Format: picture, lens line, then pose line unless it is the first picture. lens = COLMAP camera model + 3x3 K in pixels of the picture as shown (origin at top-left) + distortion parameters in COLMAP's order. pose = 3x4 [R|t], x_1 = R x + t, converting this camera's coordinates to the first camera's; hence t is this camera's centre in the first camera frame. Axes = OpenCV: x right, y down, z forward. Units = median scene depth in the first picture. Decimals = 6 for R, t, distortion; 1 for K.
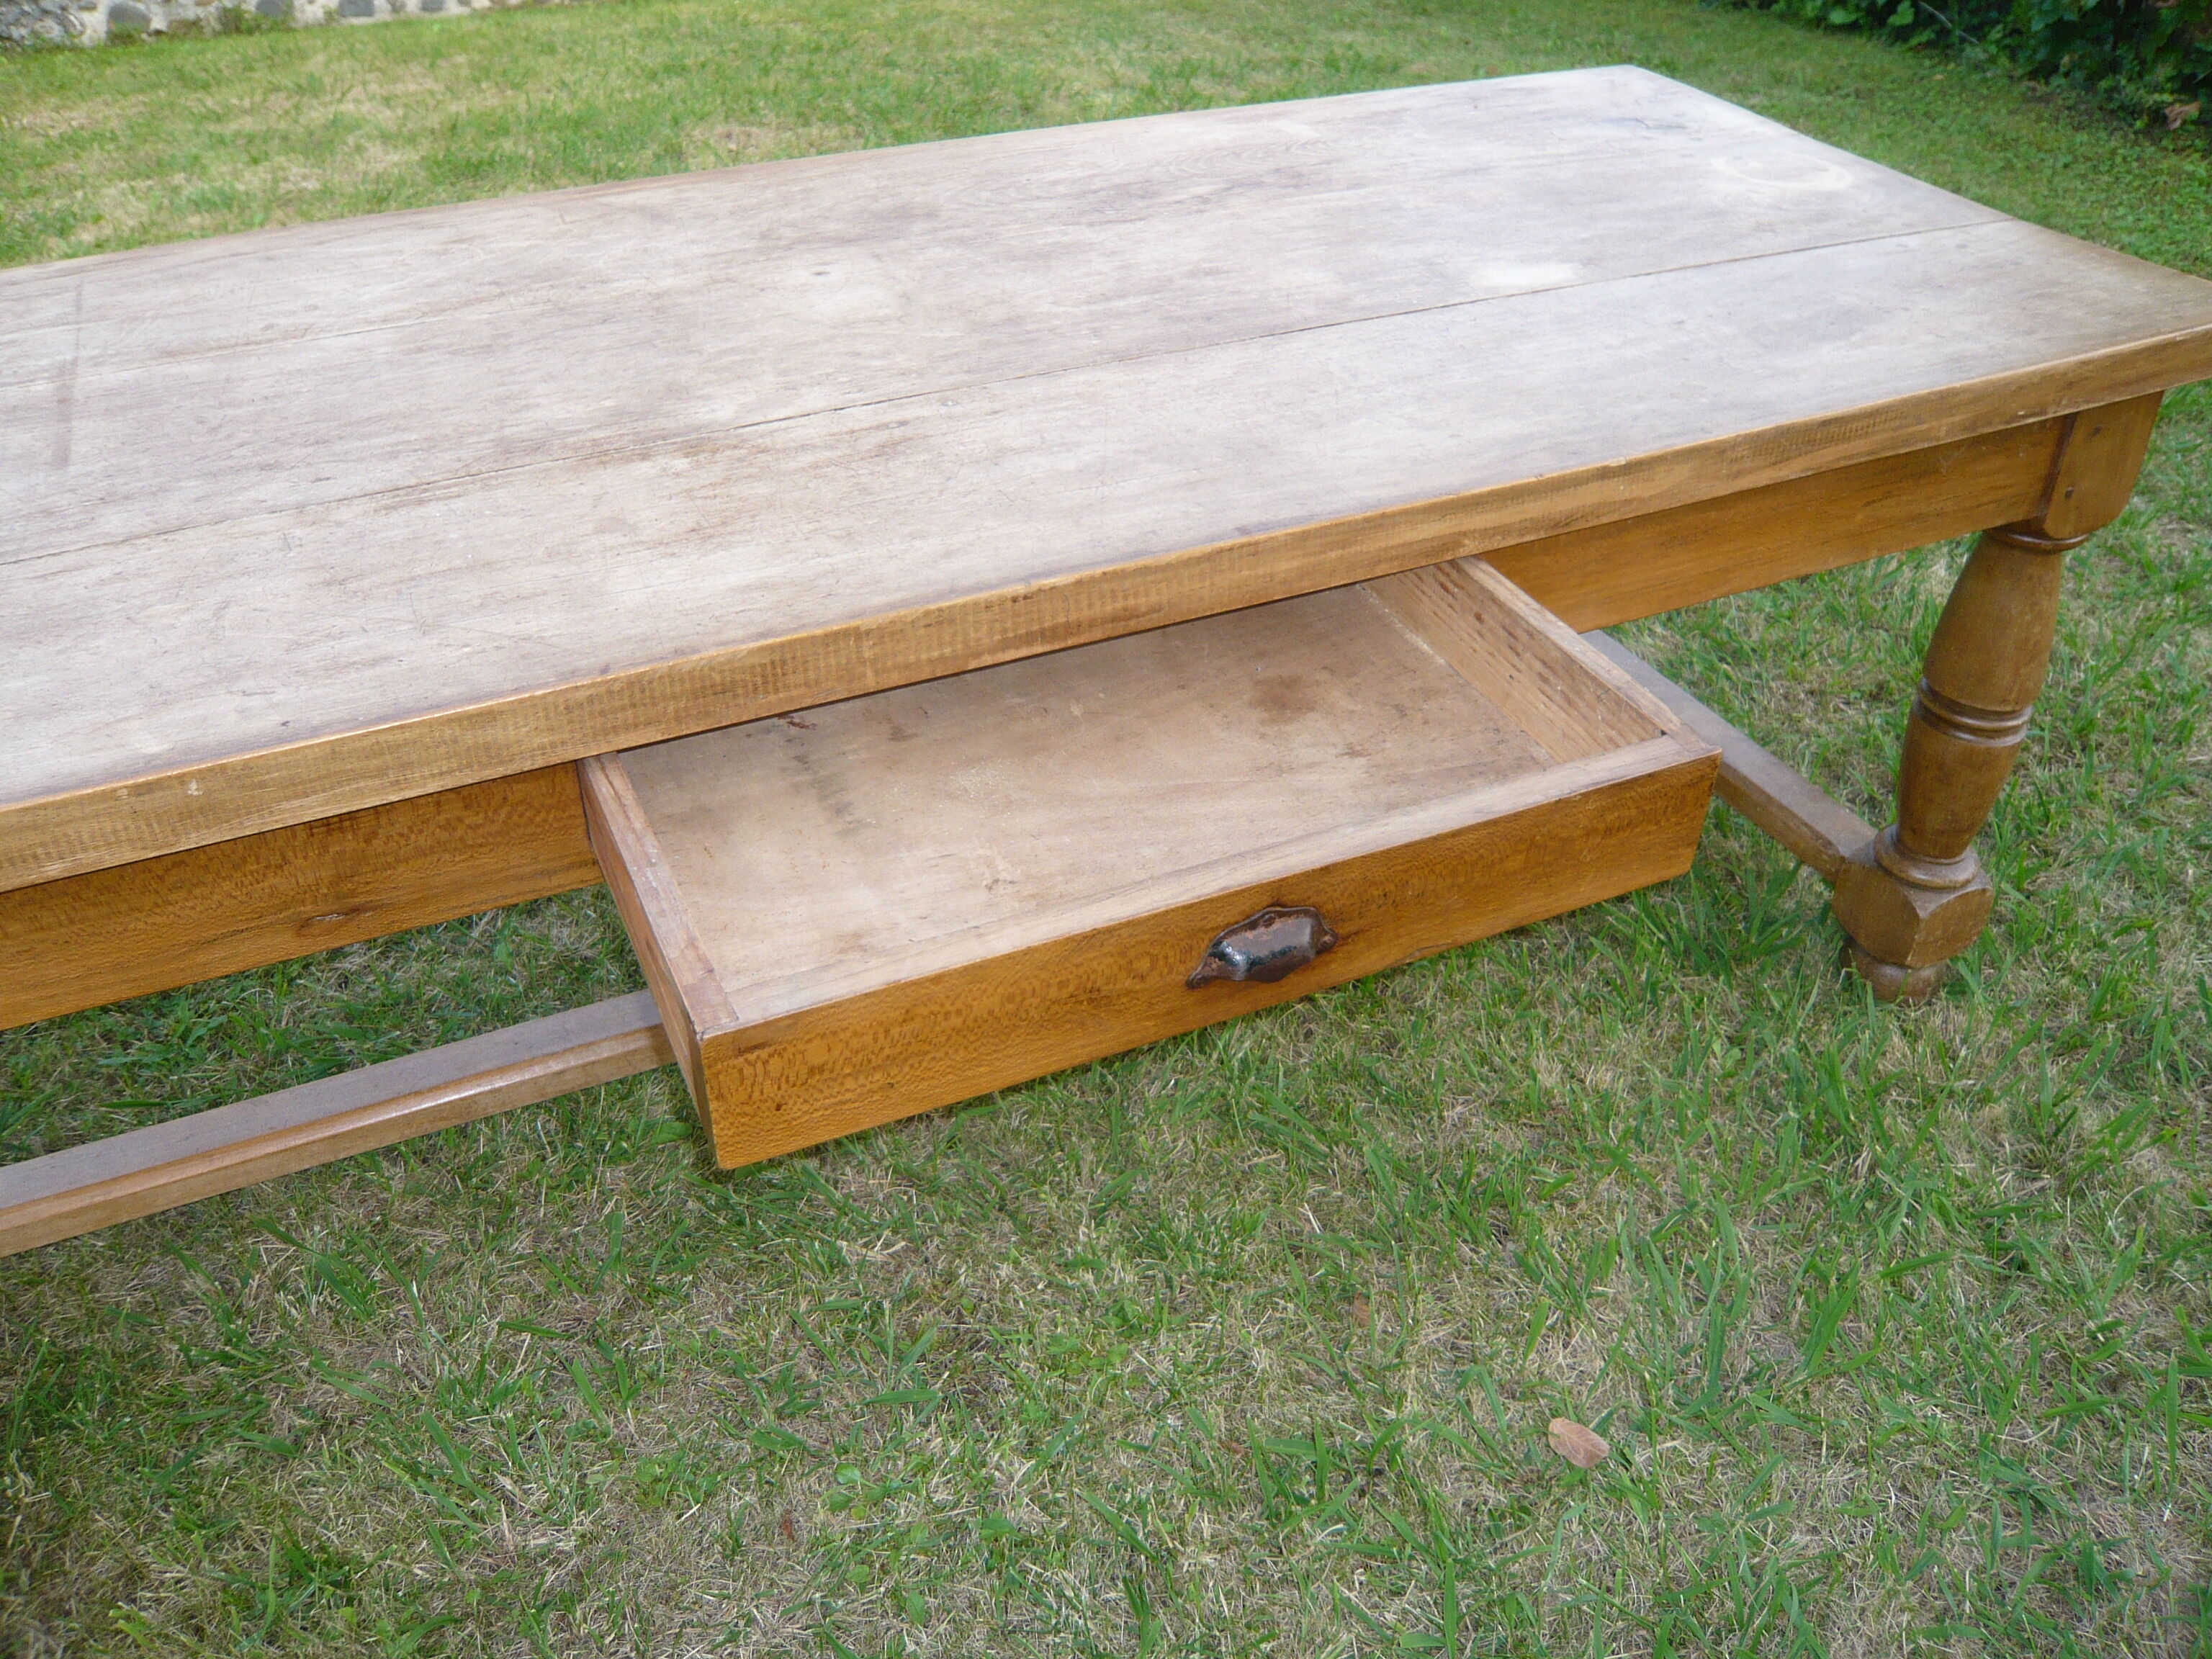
lens RADIAL K [[1780.2, 0, 1144.2], [0, 1780.2, 797.0], [0, 0, 1]] dist [-0.073695, 0.014703]
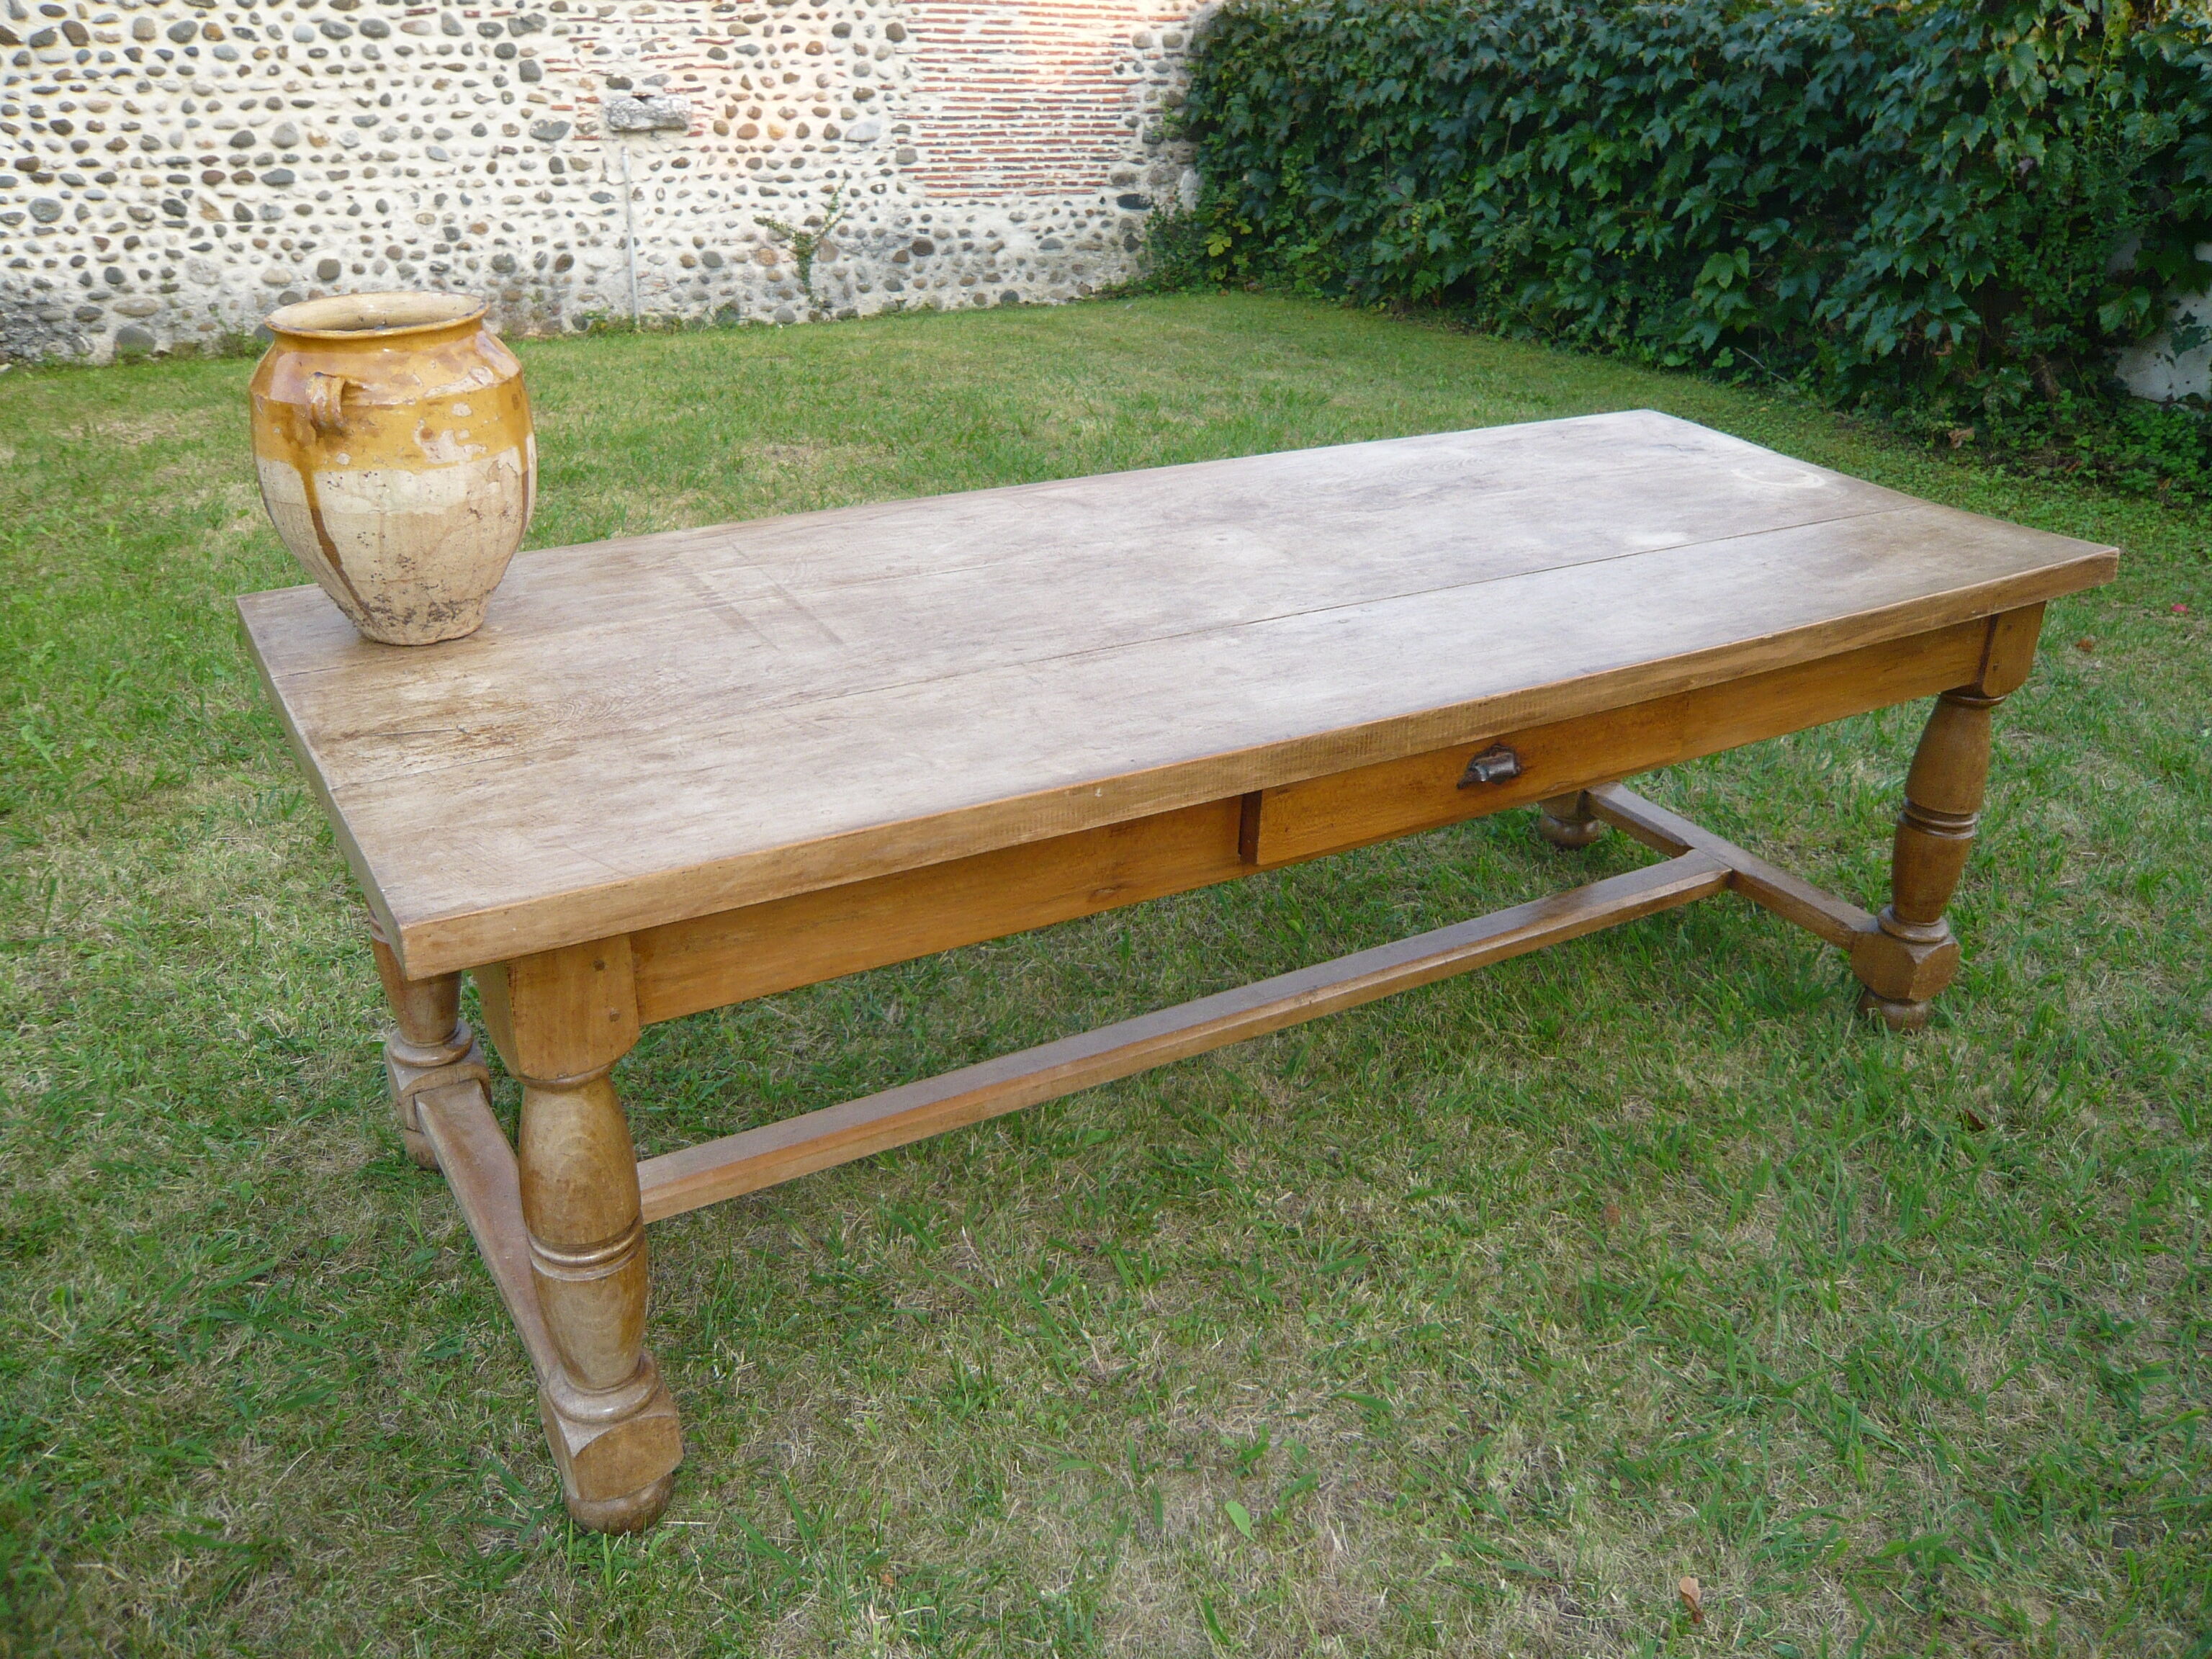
lens RADIAL K [[1780.2, 0, 1191.0], [0, 1780.2, 767.4], [0, 0, 1]] dist [-0.073695, 0.014703]
pose [[0.992117, -0.016030, 0.124282, -0.399812], [0.038877, 0.982221, -0.183658, 0.180637], [-0.119128, 0.187042, 0.975102, -0.458041]]
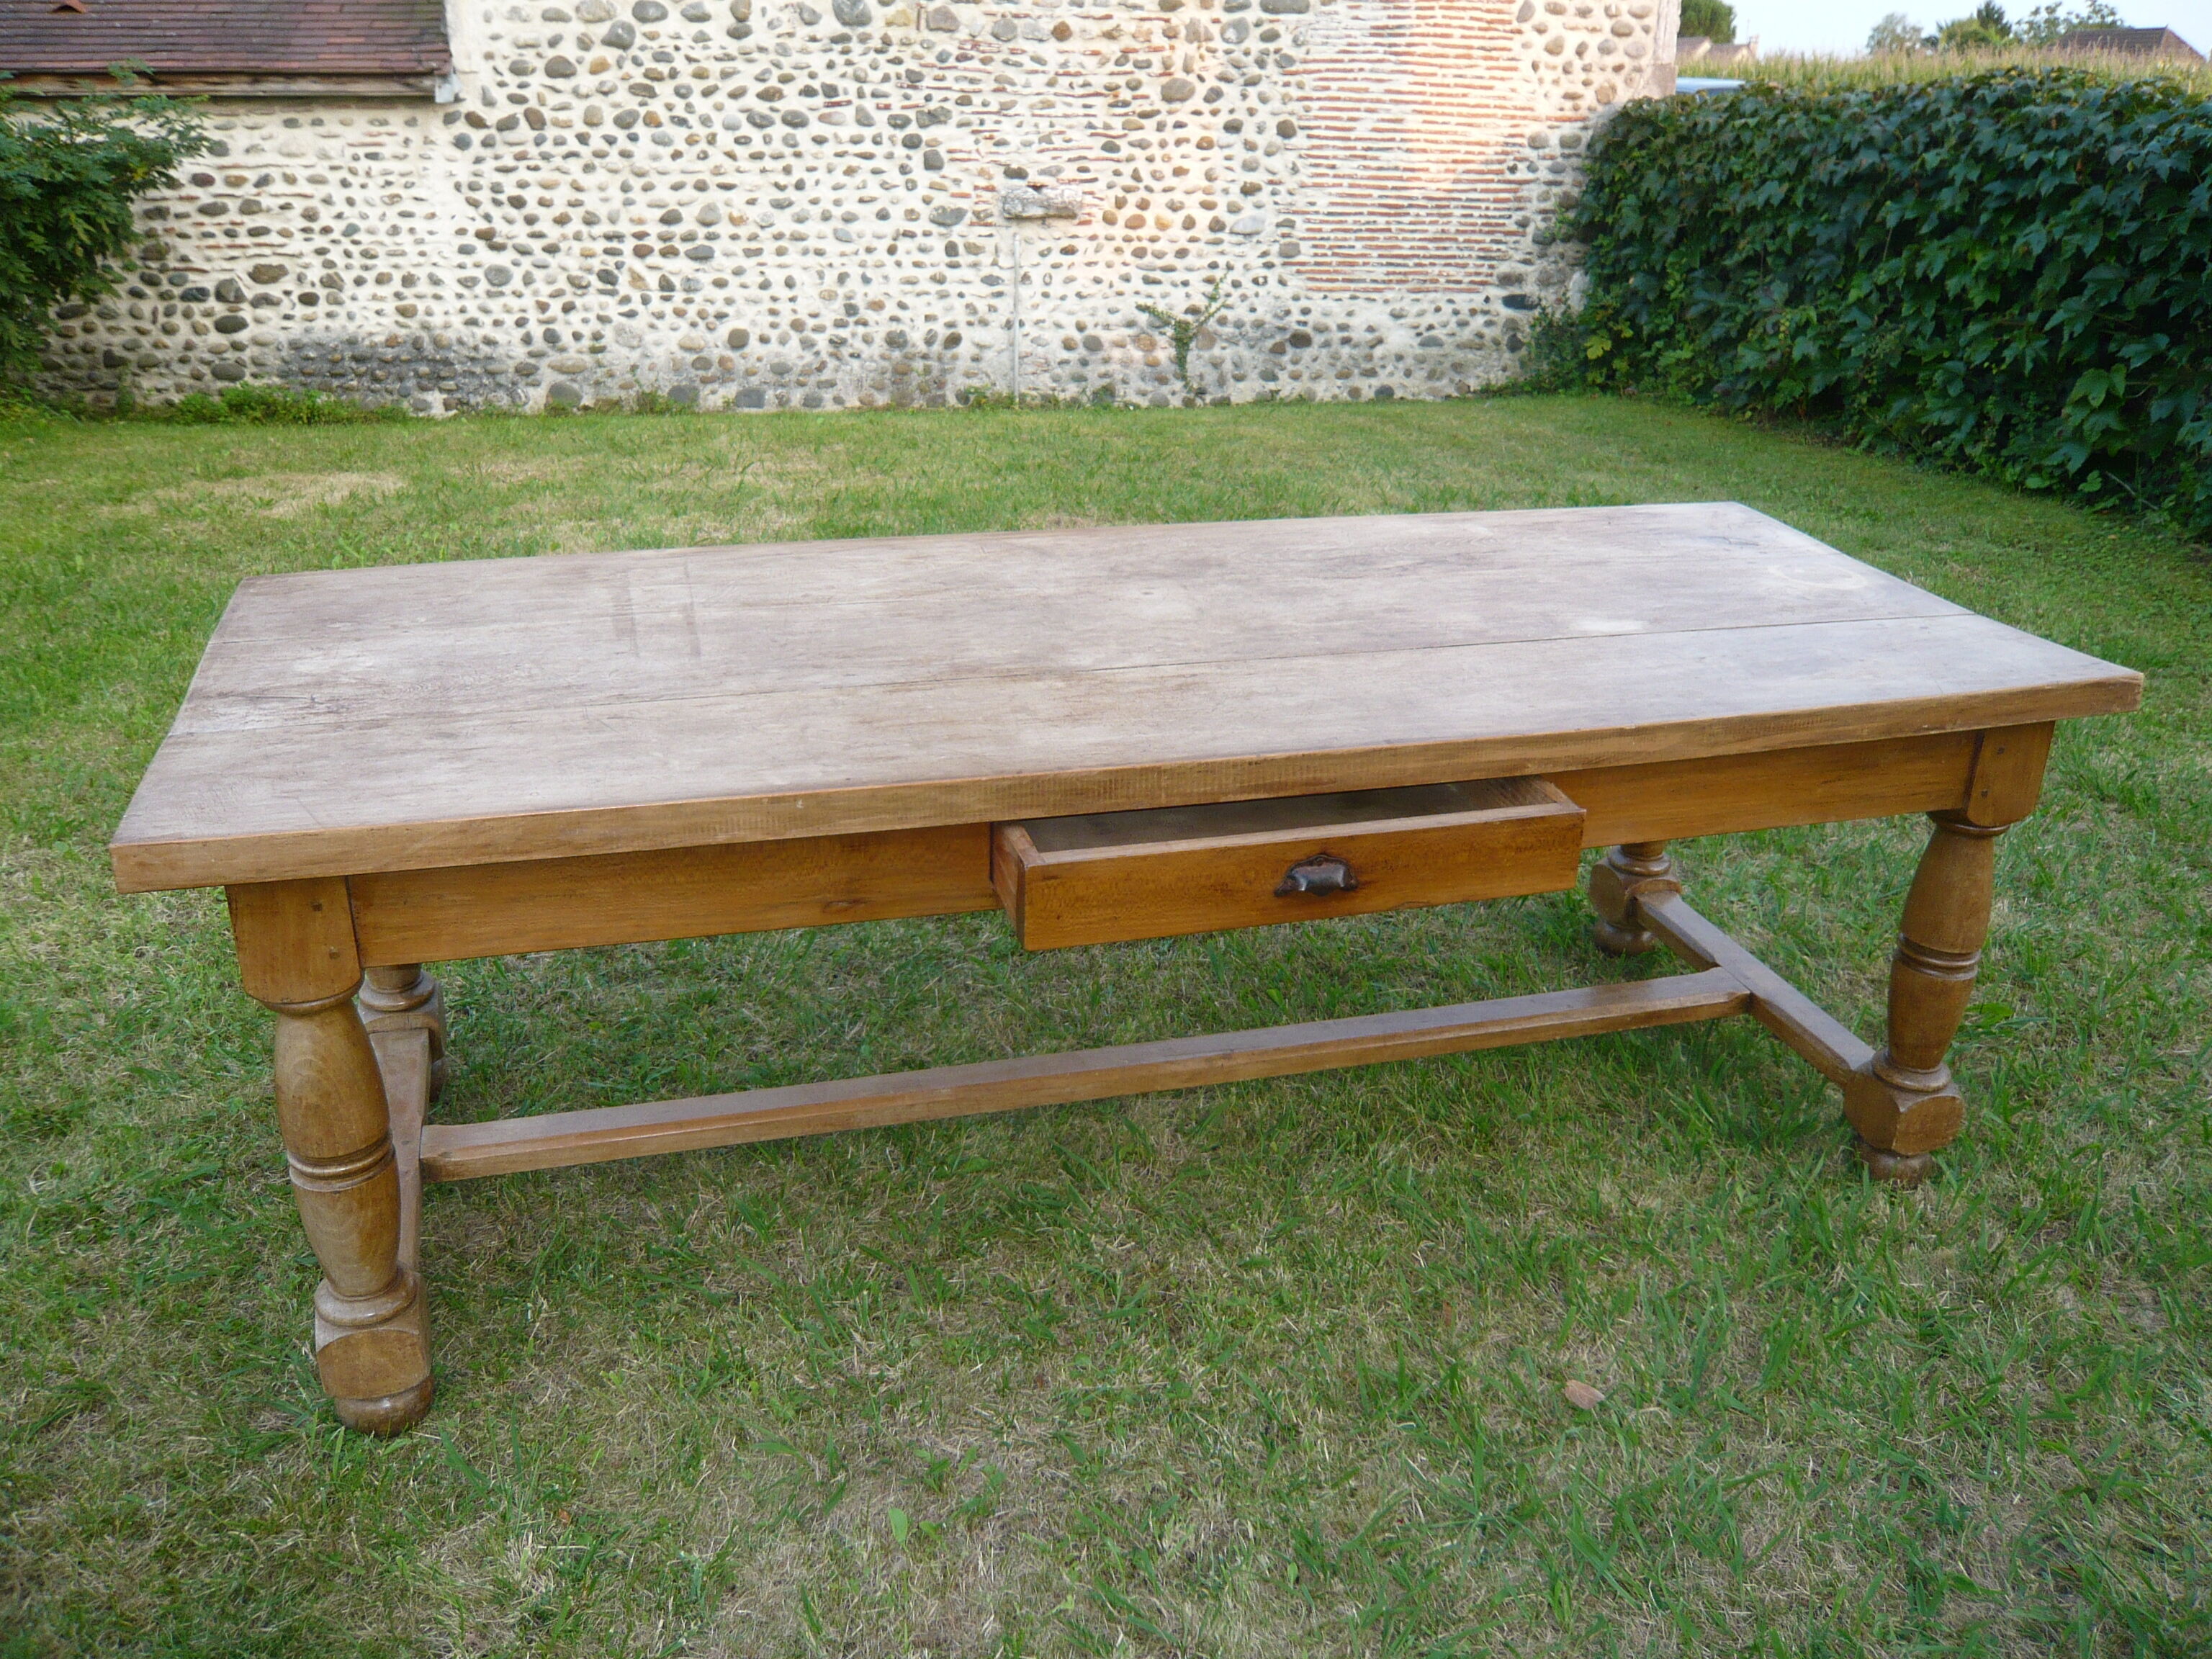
lens RADIAL K [[1780.2, 0, 1215.7], [0, 1780.2, 830.7], [0, 0, 1]] dist [-0.073695, 0.014703]
pose [[0.991286, 0.077889, -0.106230, 0.058716], [-0.097790, 0.975448, -0.197326, 0.209596], [0.088253, 0.205995, 0.974565, -0.476061]]
